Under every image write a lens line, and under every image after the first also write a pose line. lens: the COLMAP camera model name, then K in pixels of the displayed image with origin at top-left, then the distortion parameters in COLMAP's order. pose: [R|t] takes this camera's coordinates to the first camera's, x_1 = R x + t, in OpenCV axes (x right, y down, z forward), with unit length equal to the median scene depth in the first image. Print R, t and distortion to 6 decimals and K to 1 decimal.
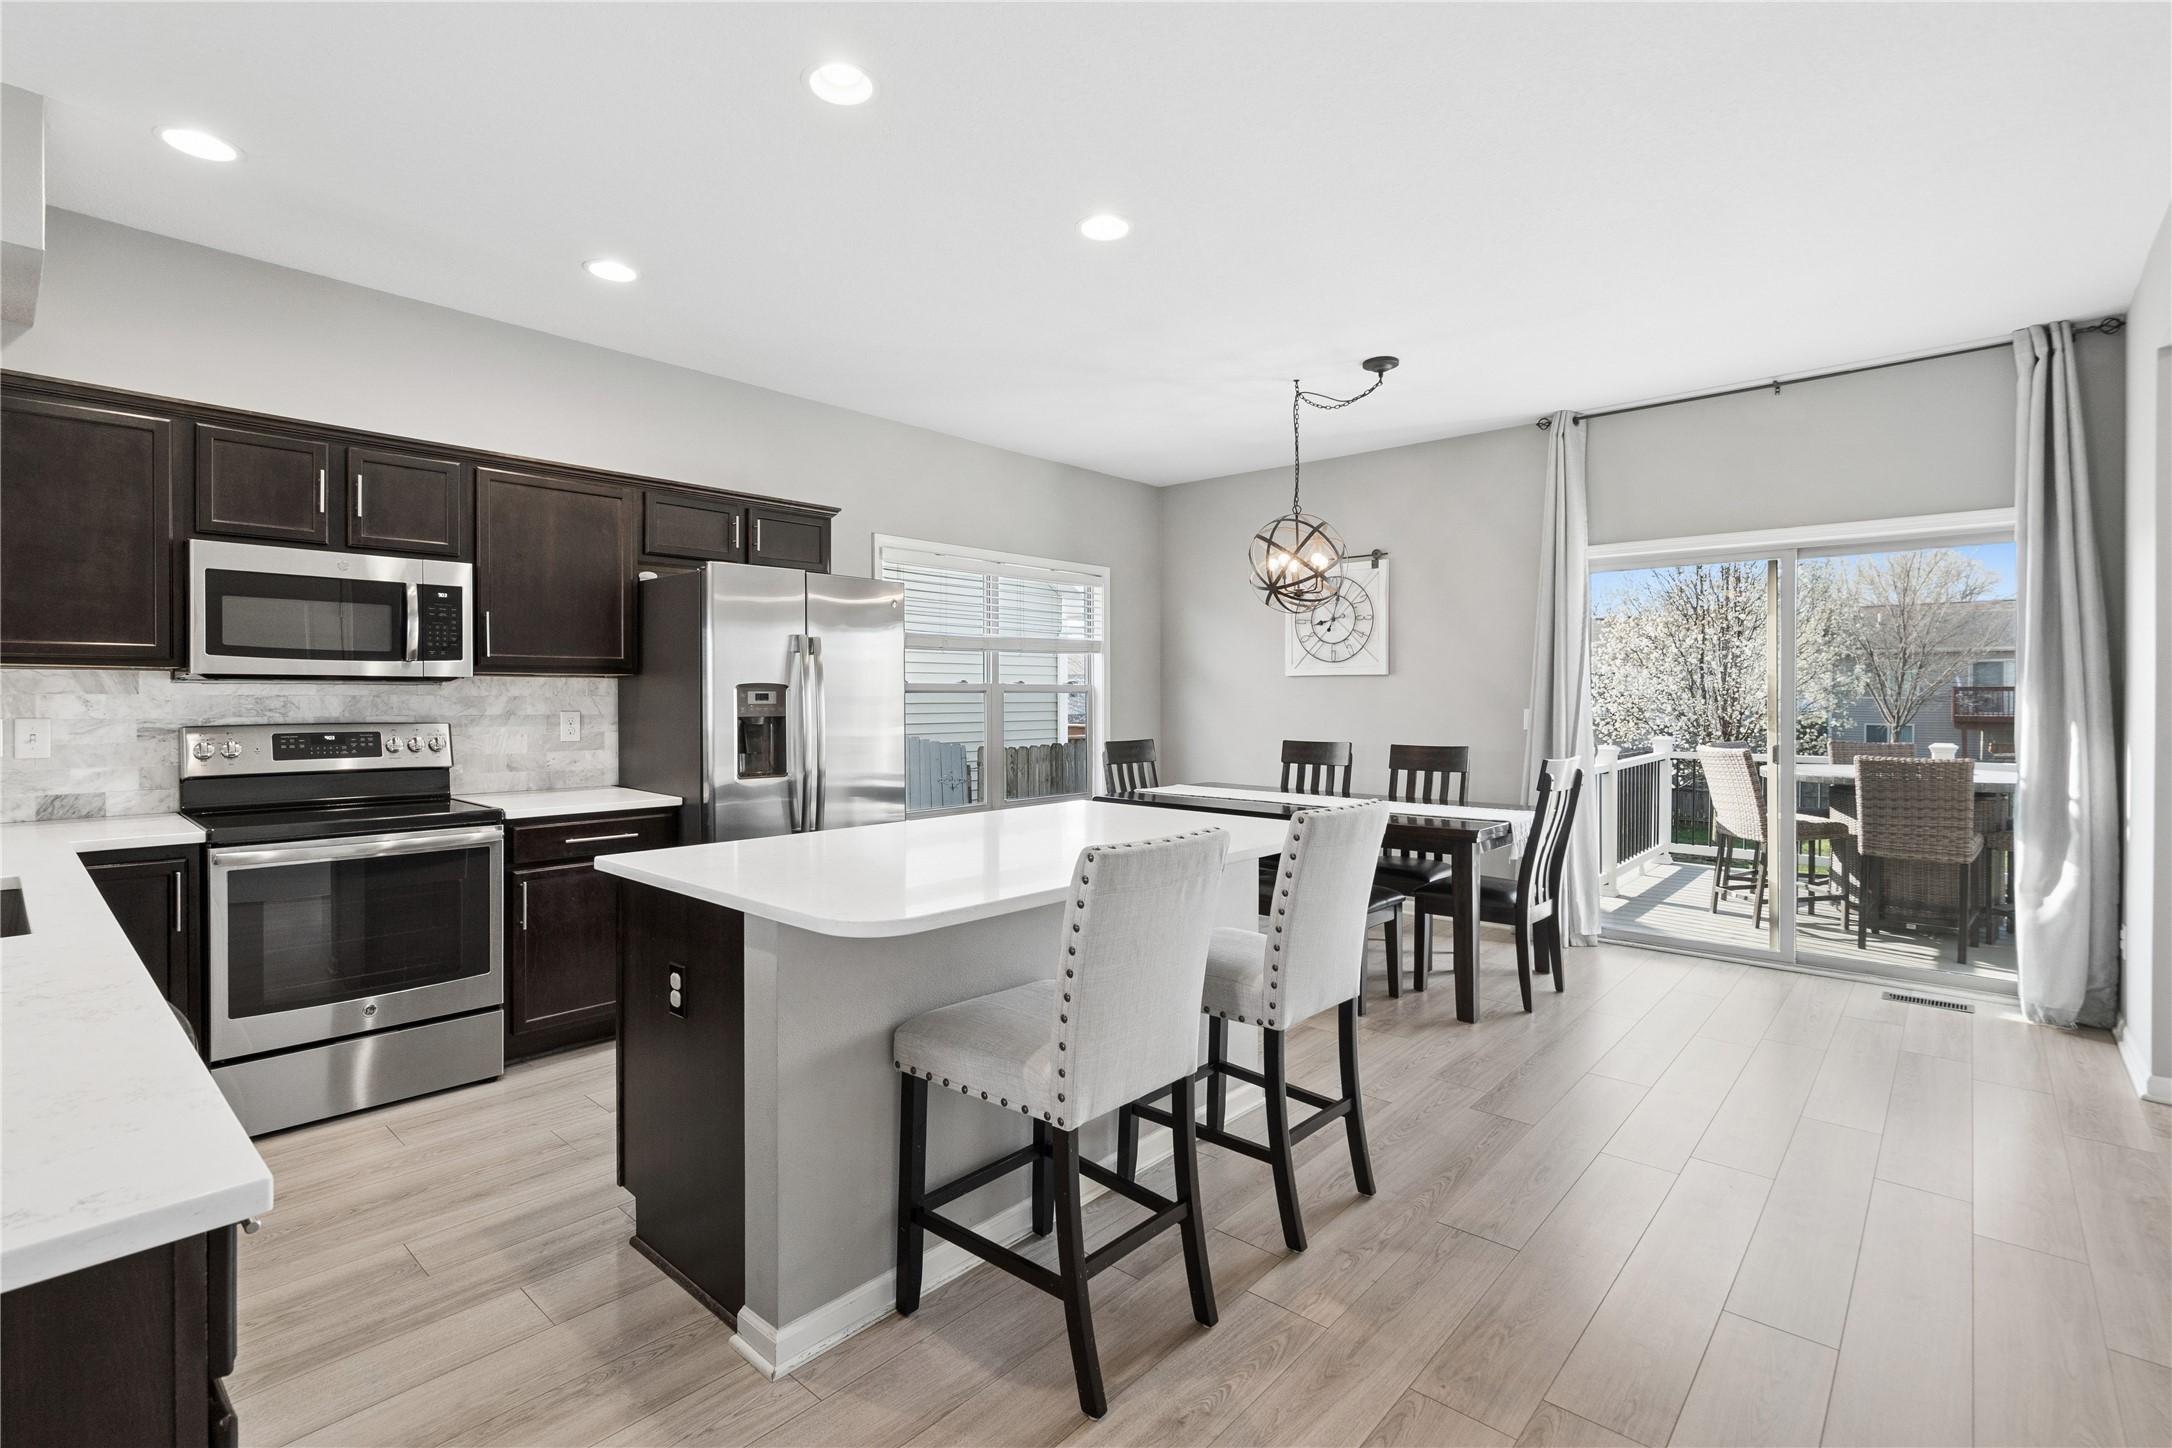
lens RADIAL K [[1003.1, 0, 1068.5], [0, 1003.1, 705.1], [0, 0, 1]] dist [-0.001675, -0.001002]
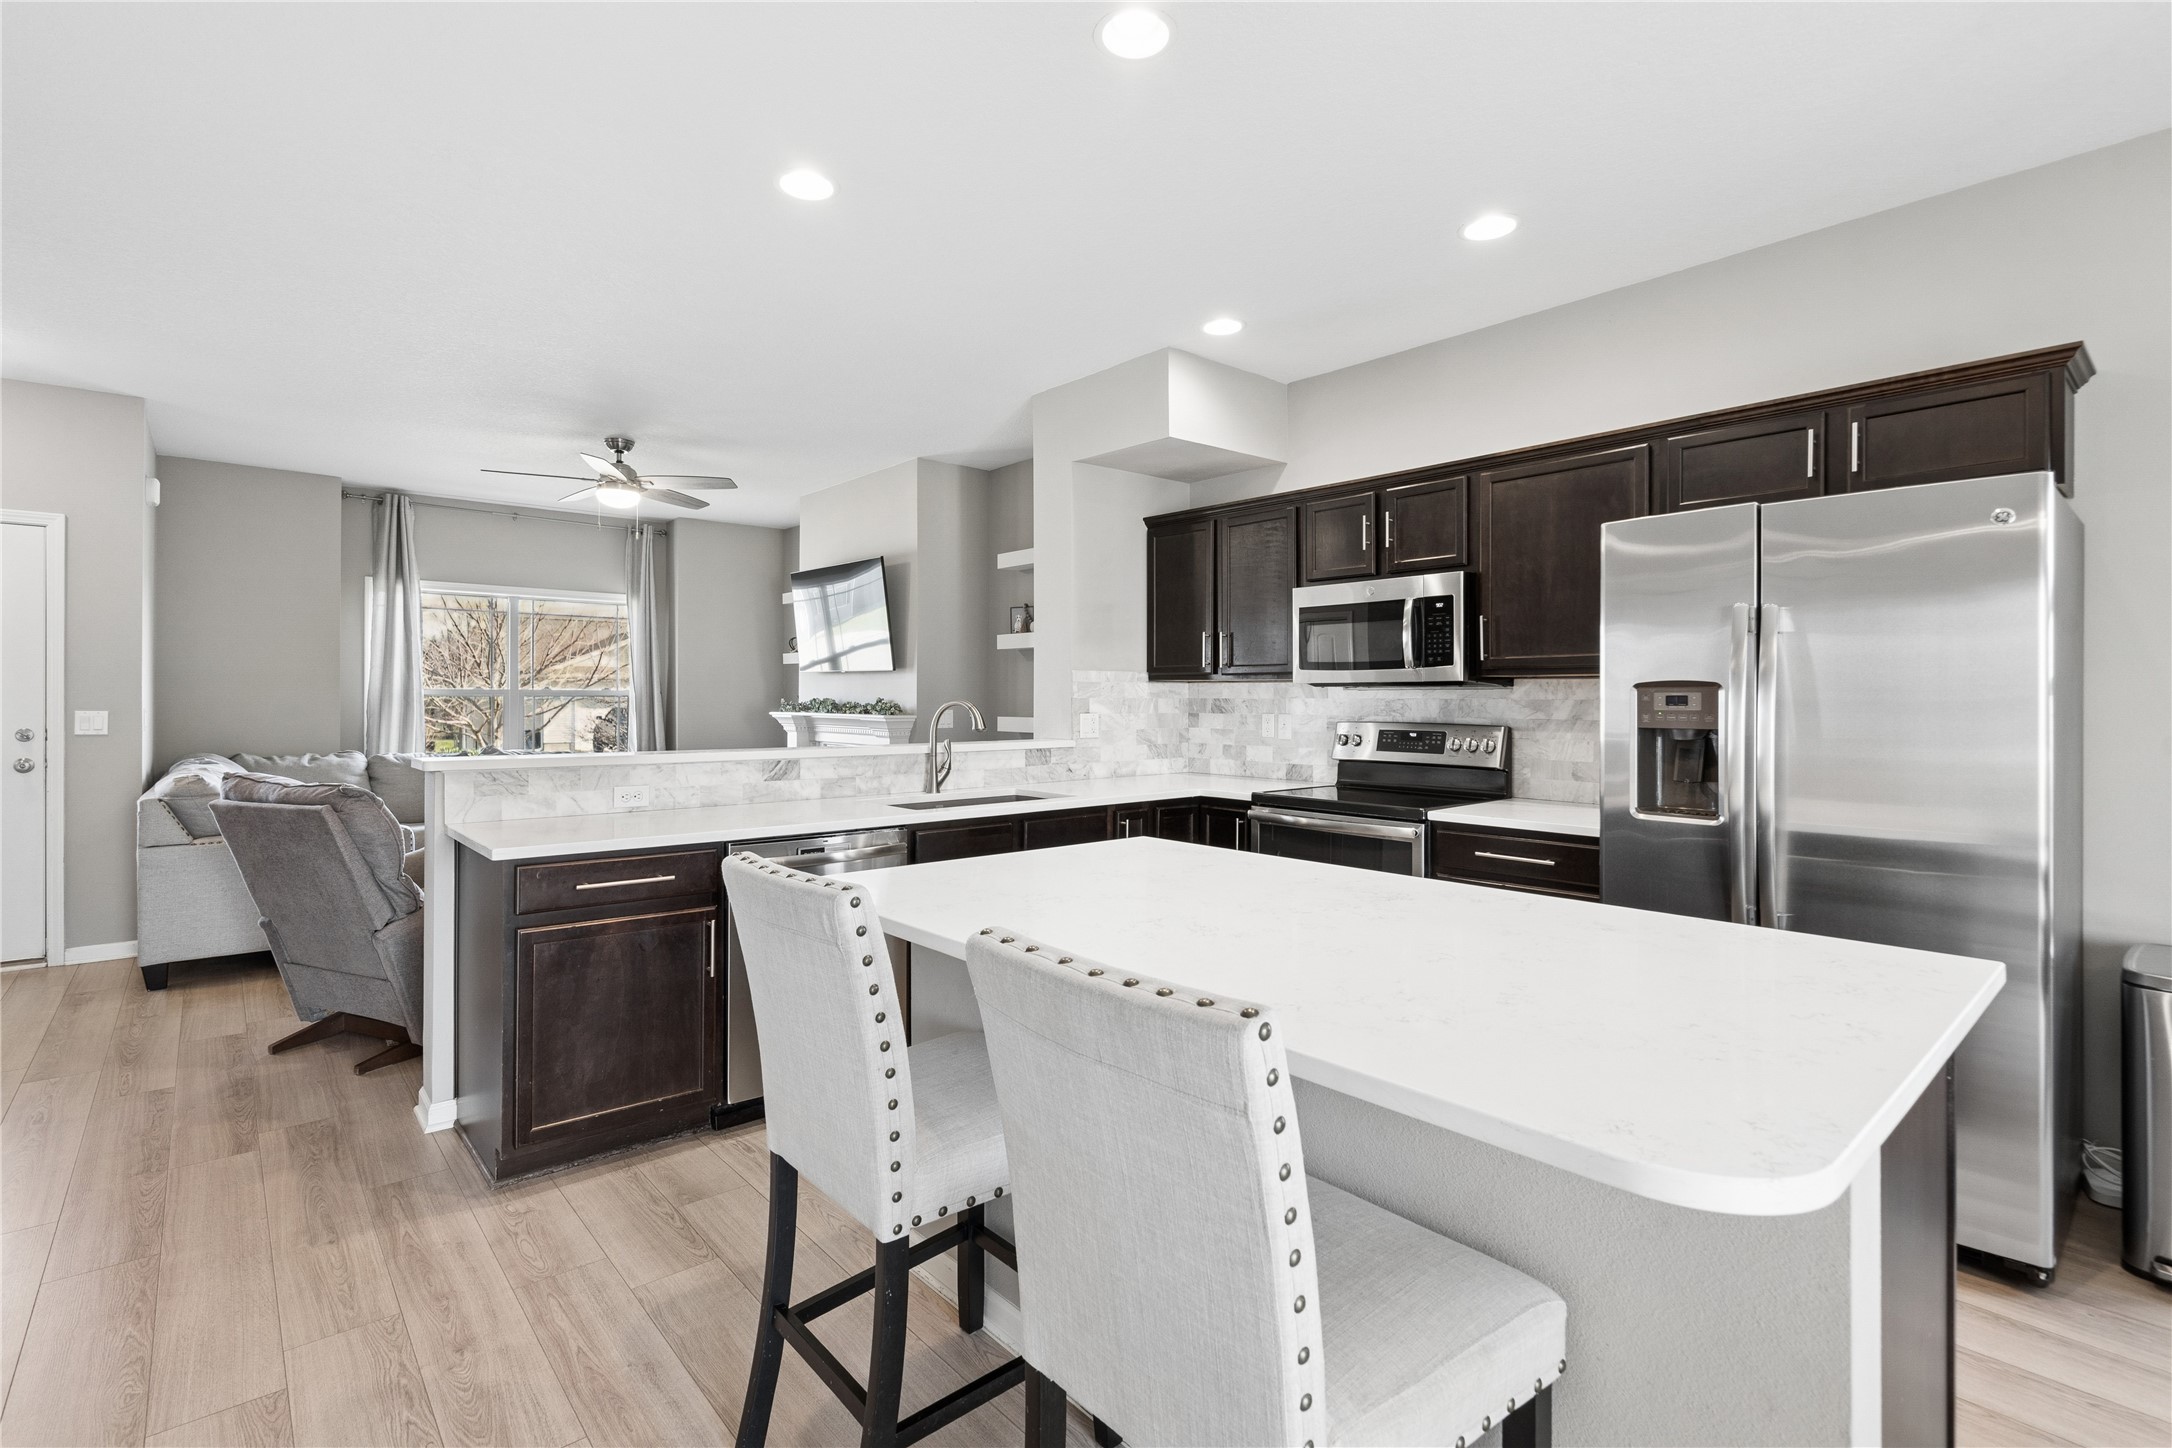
lens RADIAL K [[991.5, 0, 1064.7], [0, 991.5, 694.5], [0, 0, 1]] dist [-0.010425, -0.000213]
pose [[-0.124423, -0.006447, -0.992208, 0.349793], [-0.009414, 0.999942, -0.005317, -0.003856], [0.992185, 0.008679, -0.124476, 0.548166]]
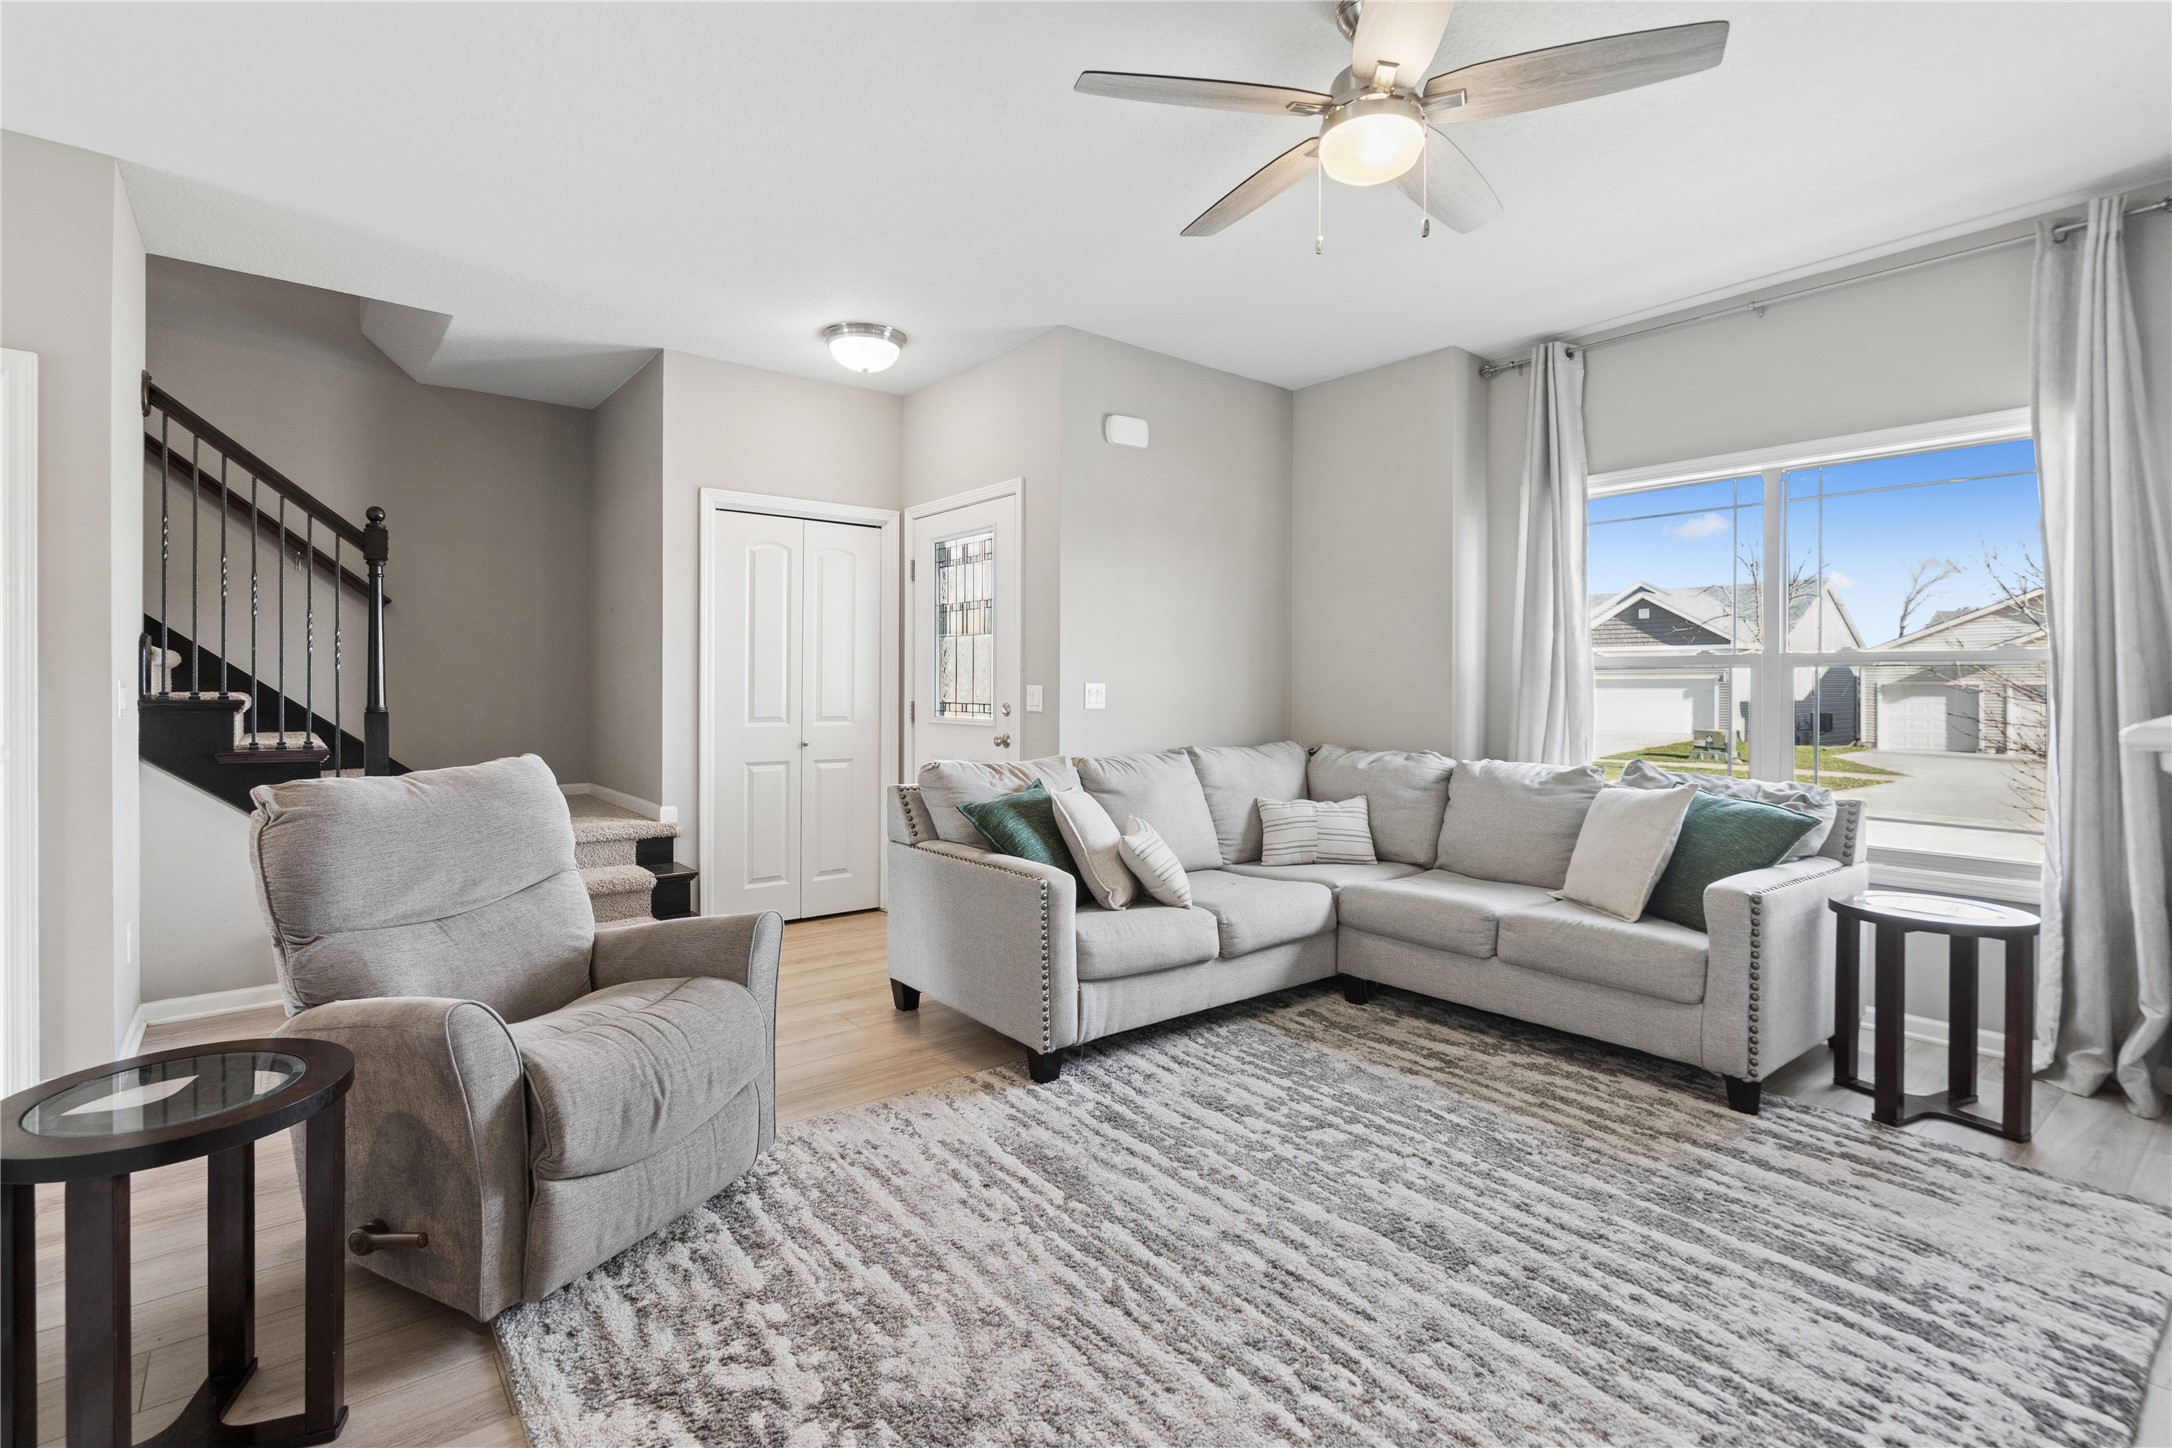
lens RADIAL K [[1002.3, 0, 1079.5], [0, 1002.3, 688.9], [0, 0, 1]] dist [-0.001953, -0.000094]
pose [[-0.986934, -0.006005, 0.161016, -0.730355], [-0.004501, 0.999943, 0.009703, 0.011107], [-0.161065, 0.008851, -0.986904, 0.355152]]
